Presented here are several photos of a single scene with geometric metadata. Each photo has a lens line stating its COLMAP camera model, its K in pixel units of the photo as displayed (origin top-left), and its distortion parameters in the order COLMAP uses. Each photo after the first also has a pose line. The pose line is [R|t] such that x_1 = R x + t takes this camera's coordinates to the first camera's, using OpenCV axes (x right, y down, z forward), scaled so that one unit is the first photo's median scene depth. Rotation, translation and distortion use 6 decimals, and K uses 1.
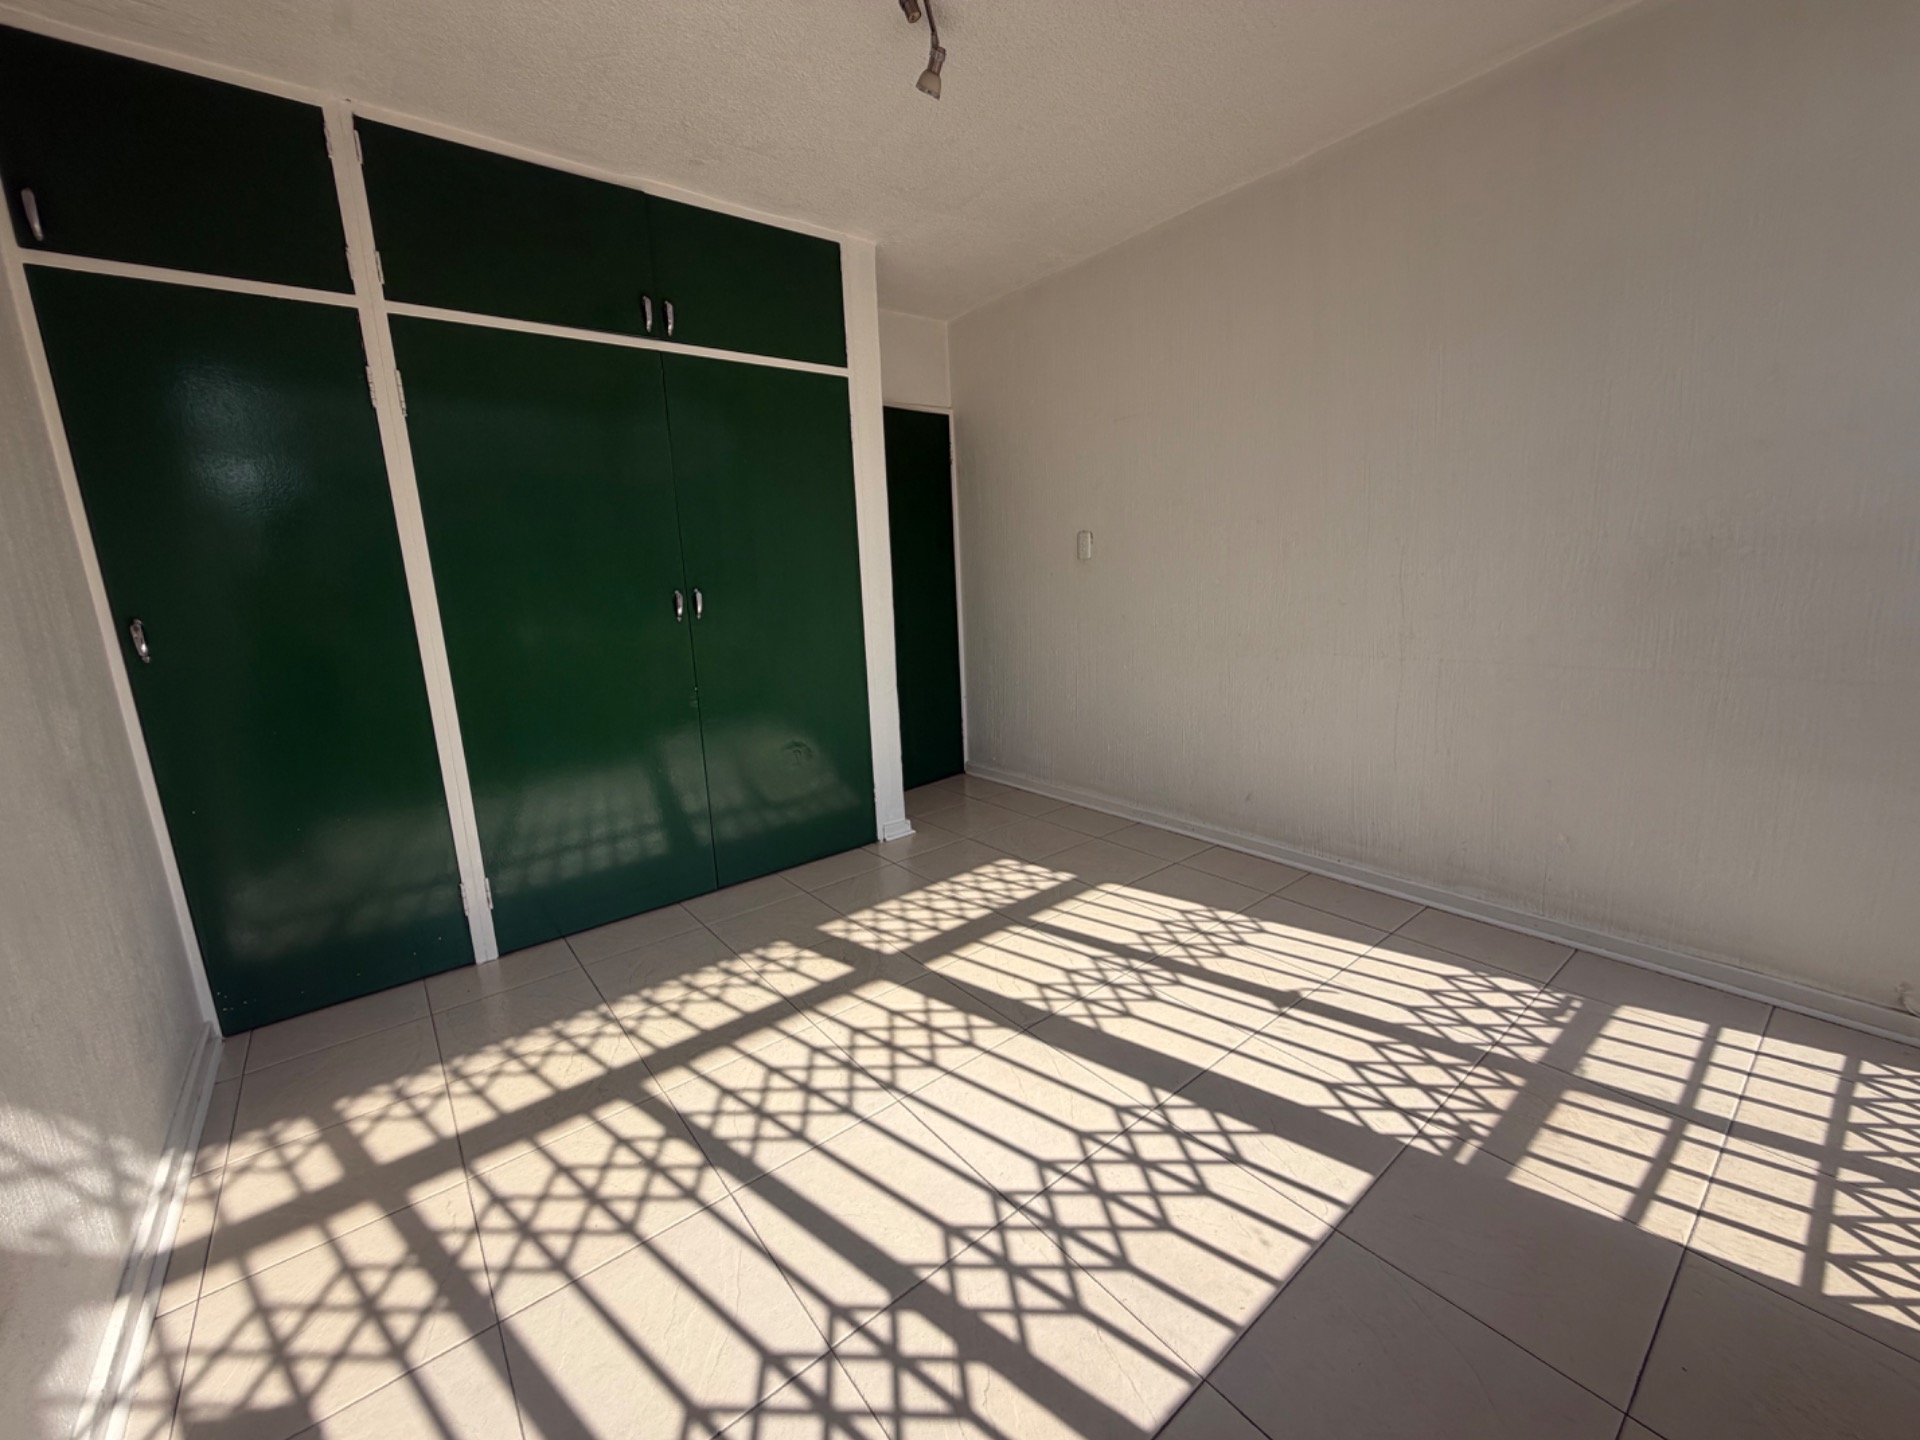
lens RADIAL K [[766.0, 0, 960.0], [0, 766.0, 720.0], [0, 0, 1]] dist [0.001306, -0.000091]
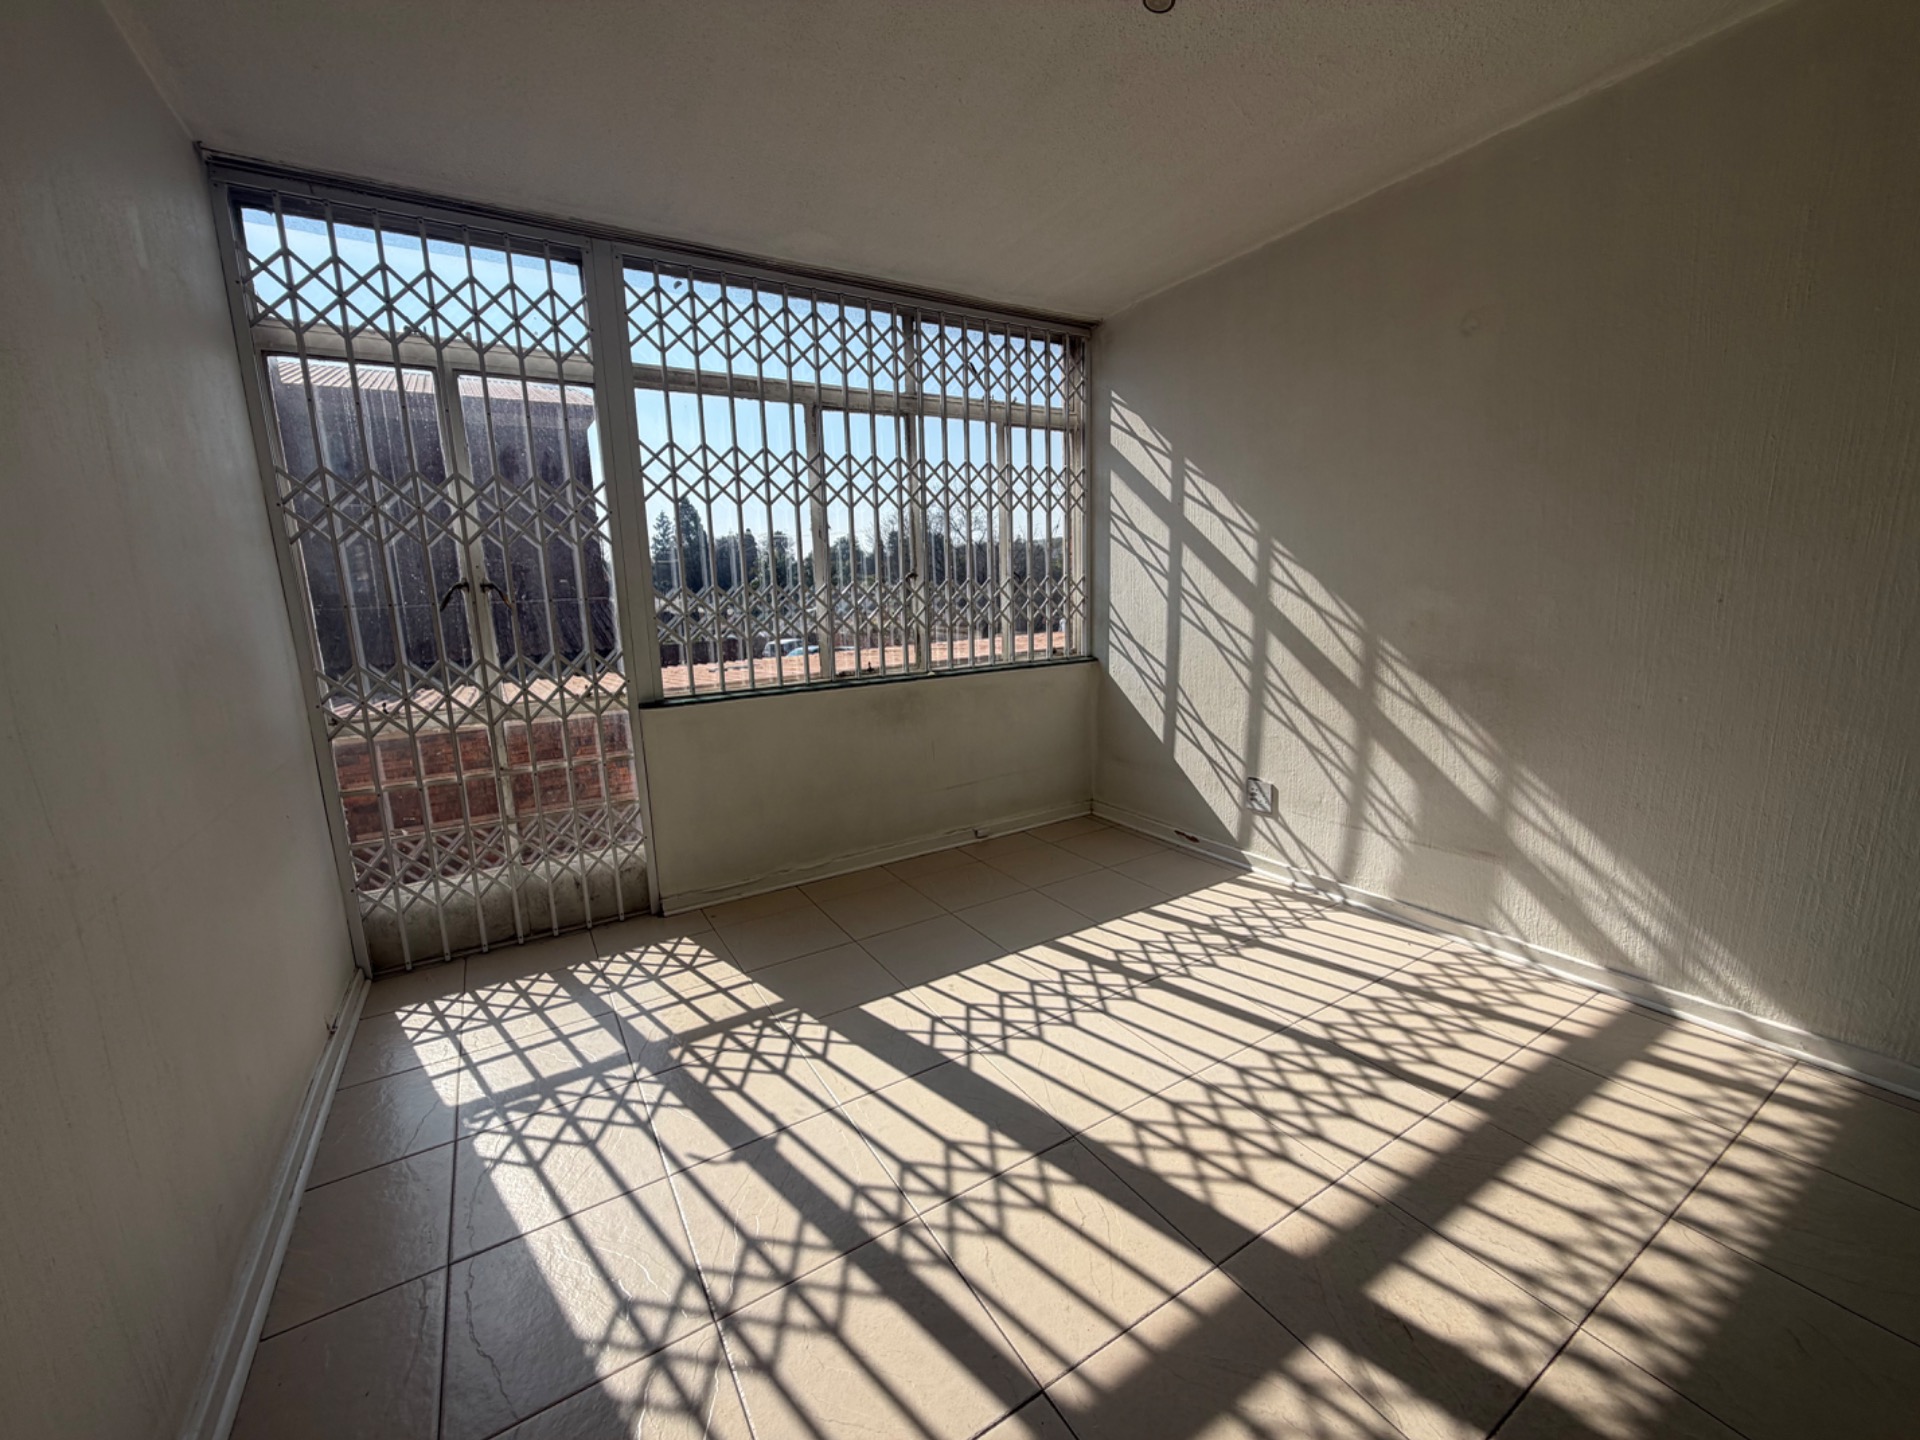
lens RADIAL K [[766.0, 0, 960.0], [0, 766.0, 720.0], [0, 0, 1]] dist [0.001306, -0.000091]
pose [[-0.989146, 0.060269, 0.134007, 0.074403], [0.104597, 0.929342, 0.354093, -0.387642], [-0.103197, 0.364267, -0.925559, 1.792918]]
